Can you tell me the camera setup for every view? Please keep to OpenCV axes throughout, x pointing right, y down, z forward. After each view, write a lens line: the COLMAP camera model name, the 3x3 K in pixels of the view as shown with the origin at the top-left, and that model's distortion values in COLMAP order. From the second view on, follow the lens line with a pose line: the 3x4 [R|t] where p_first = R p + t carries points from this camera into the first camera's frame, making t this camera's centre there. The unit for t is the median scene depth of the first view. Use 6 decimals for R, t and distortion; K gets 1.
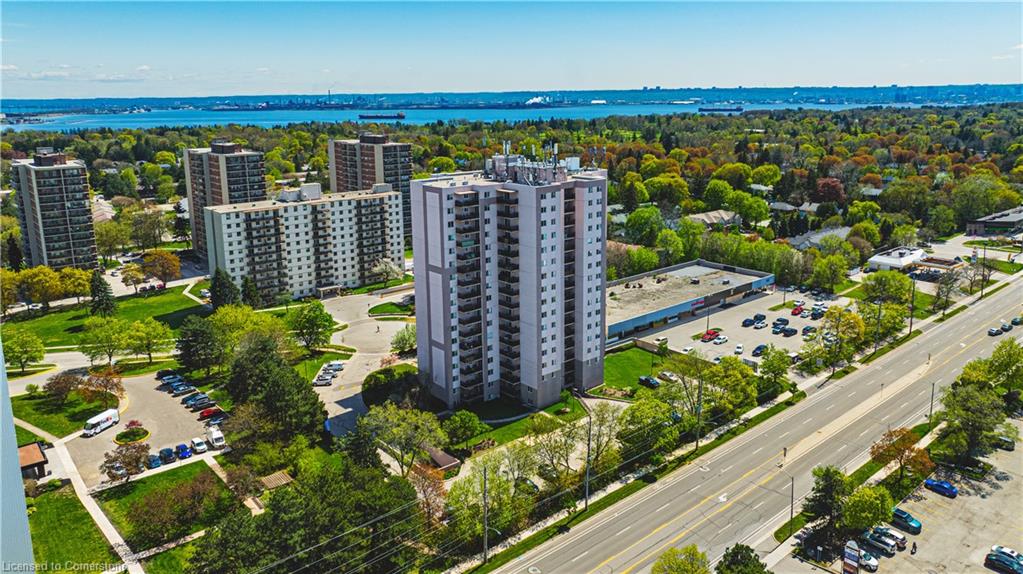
lens RADIAL K [[735.2, 0, 523.9], [0, 735.2, 246.6], [0, 0, 1]] dist [-0.048689, 0.056315]
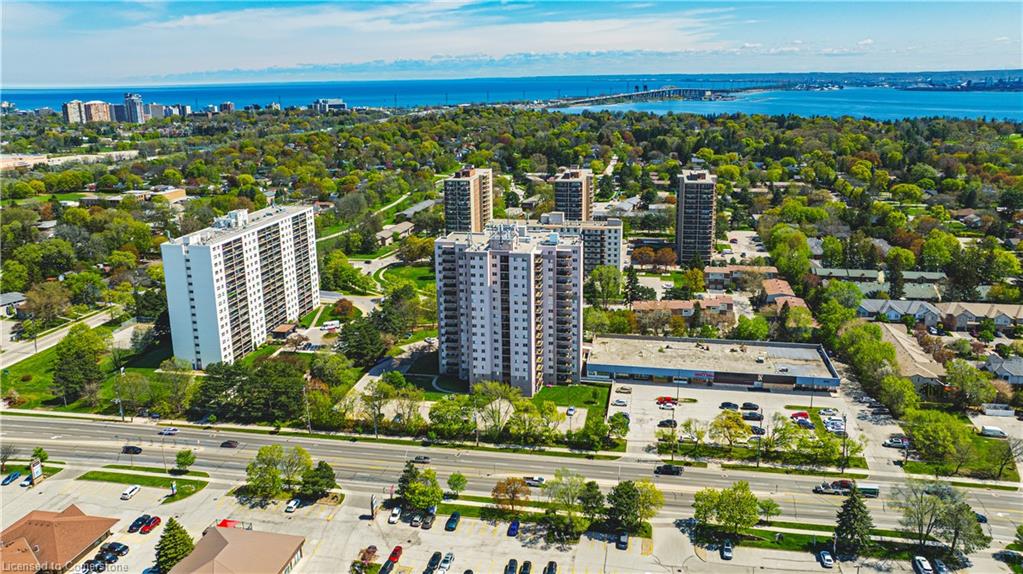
lens RADIAL K [[735.2, 0, 523.9], [0, 735.2, 246.6], [0, 0, 1]] dist [-0.048689, 0.056315]
pose [[0.622744, 0.180867, -0.761234, 1.183052], [-0.154093, 0.982212, 0.107311, -0.257189], [0.767102, 0.050473, 0.639537, 0.091077]]
